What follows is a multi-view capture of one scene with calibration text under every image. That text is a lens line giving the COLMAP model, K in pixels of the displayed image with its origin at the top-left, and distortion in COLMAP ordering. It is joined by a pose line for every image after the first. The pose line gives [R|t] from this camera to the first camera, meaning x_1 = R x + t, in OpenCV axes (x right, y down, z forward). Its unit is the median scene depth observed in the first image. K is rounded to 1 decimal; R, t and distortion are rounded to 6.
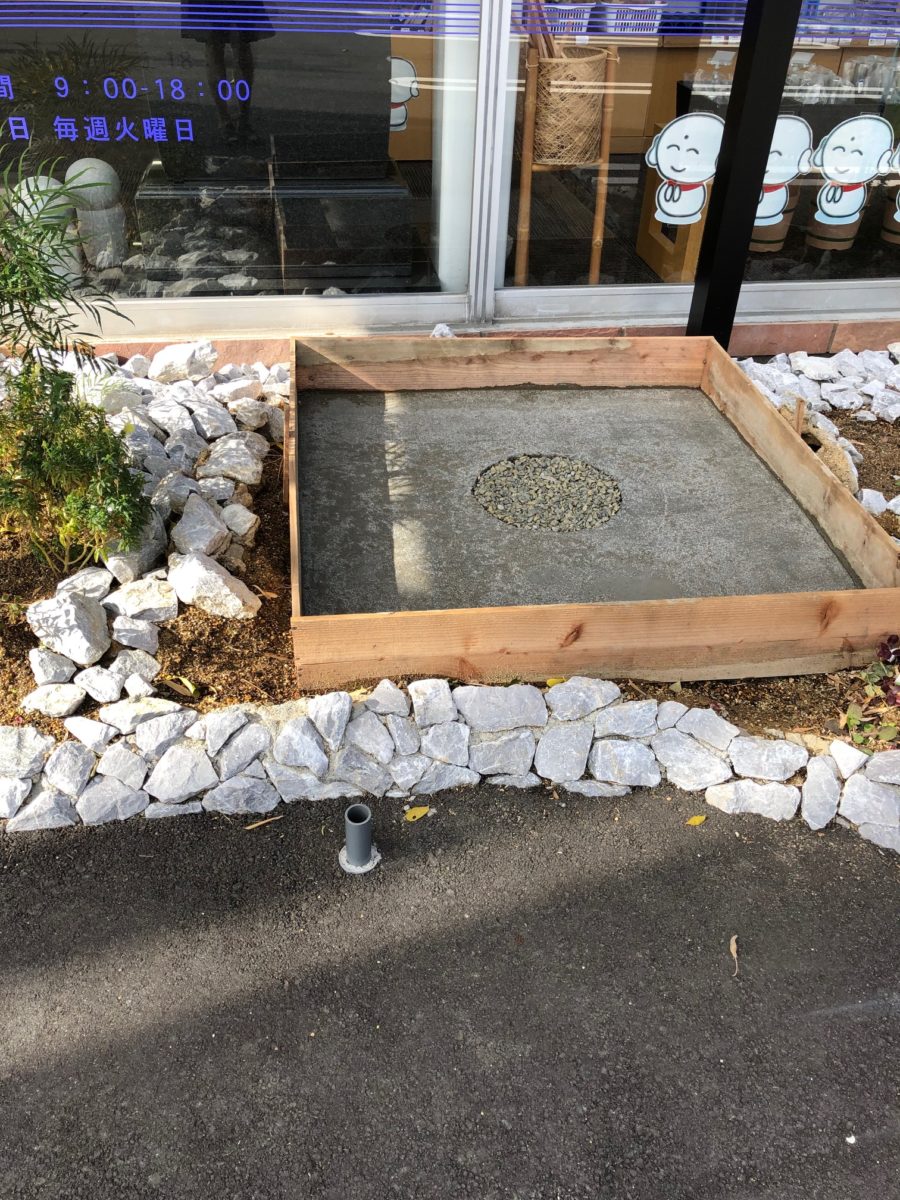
lens RADIAL K [[988.1, 0, 450.0], [0, 988.1, 600.0], [0, 0, 1]] dist [0.040156, -0.013187]
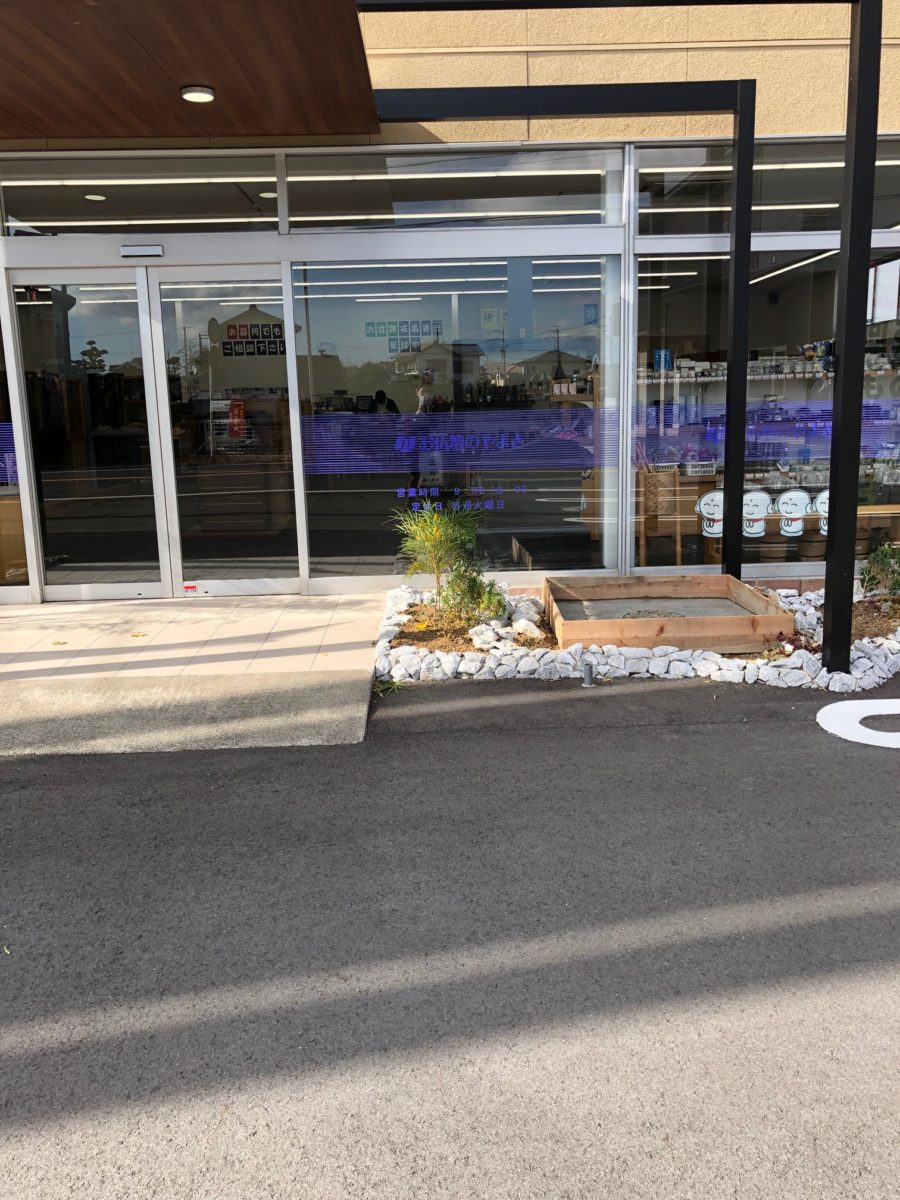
lens RADIAL K [[988.1, 0, 450.0], [0, 988.1, 600.0], [0, 0, 1]] dist [0.040156, -0.013187]
pose [[0.988823, -0.035446, -0.144820, -0.058642], [-0.029401, 0.905897, -0.422477, 1.198067], [0.146167, 0.422013, 0.894729, -1.700789]]
